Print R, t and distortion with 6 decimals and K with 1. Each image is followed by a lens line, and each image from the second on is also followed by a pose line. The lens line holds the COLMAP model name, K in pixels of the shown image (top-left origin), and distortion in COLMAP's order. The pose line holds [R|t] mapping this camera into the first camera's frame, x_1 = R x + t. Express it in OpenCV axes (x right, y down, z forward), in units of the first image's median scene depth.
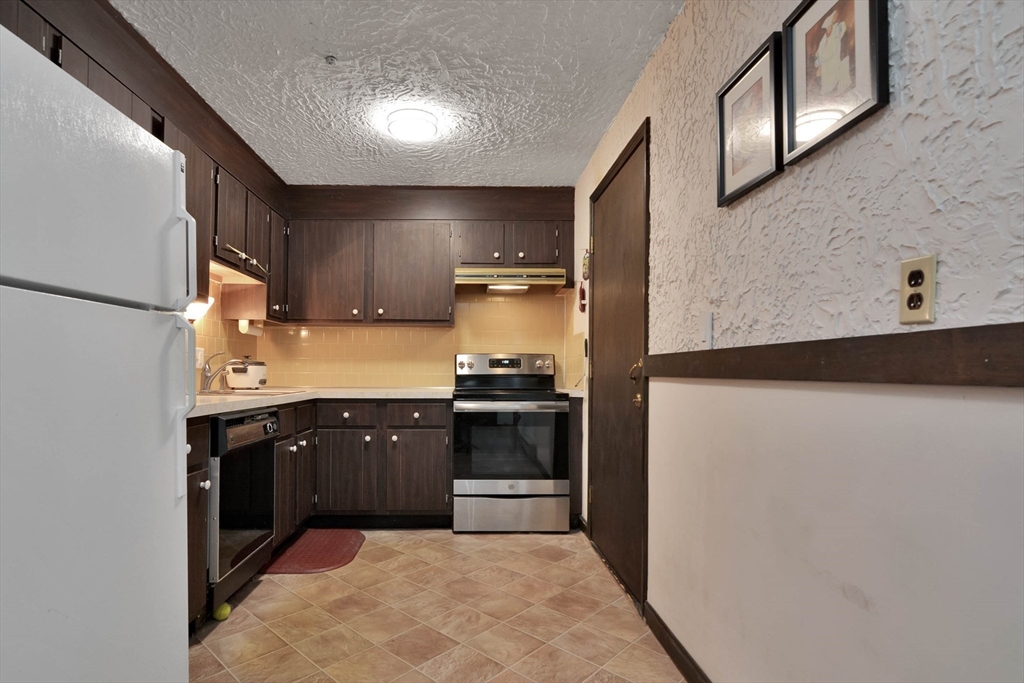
lens RADIAL K [[517.4, 0, 495.0], [0, 517.4, 347.0], [0, 0, 1]] dist [0.002097, -0.000960]
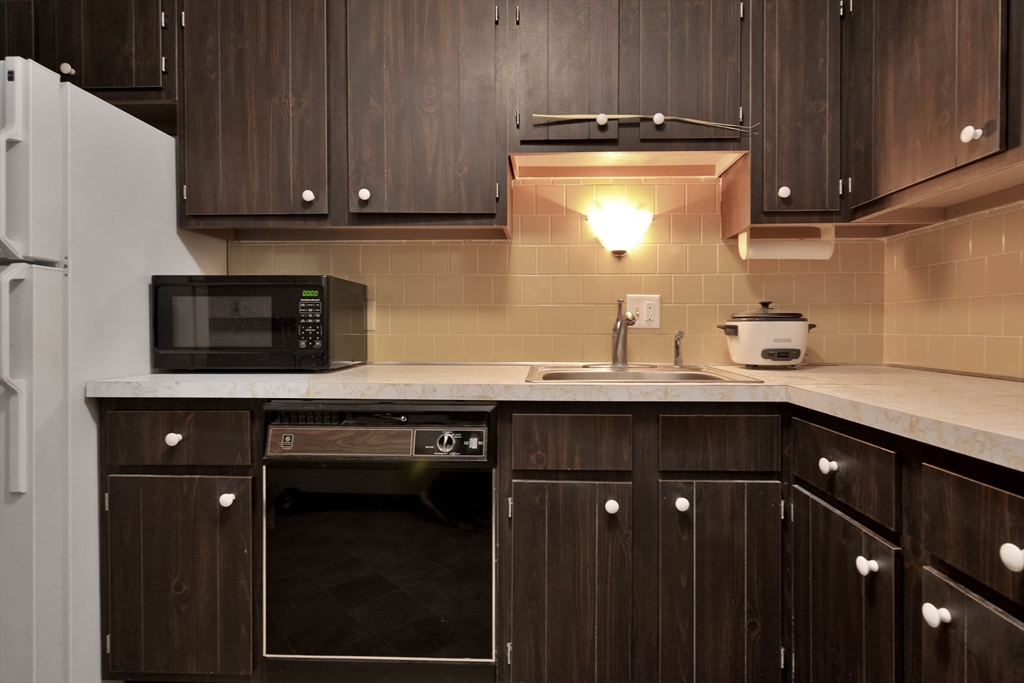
lens RADIAL K [[533.3, 0, 535.8], [0, 533.3, 333.2], [0, 0, 1]] dist [0.001005, -0.000957]
pose [[-0.077583, -0.000593, -0.996986, 0.063229], [0.047963, 0.998840, -0.004327, 0.039983], [0.995832, -0.048154, -0.077465, 0.837343]]
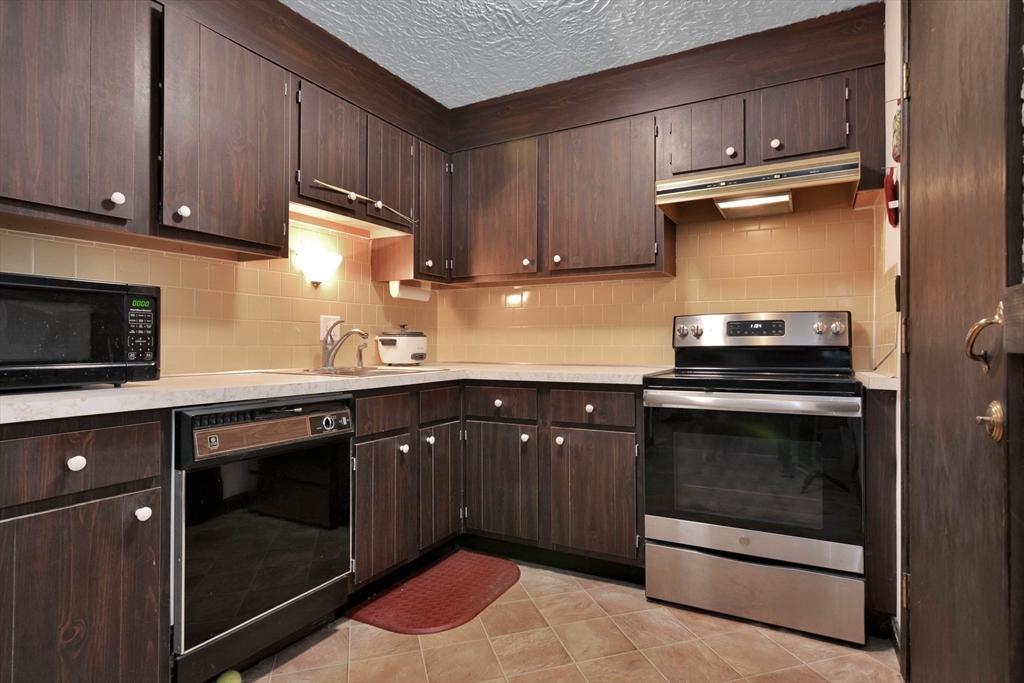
lens RADIAL K [[533.3, 0, 535.8], [0, 533.3, 333.2], [0, 0, 1]] dist [0.001005, -0.000957]
pose [[0.866076, -0.016349, -0.499646, 0.130846], [0.030447, 0.999335, 0.020077, 0.019922], [0.498985, -0.032601, 0.865997, 0.377797]]
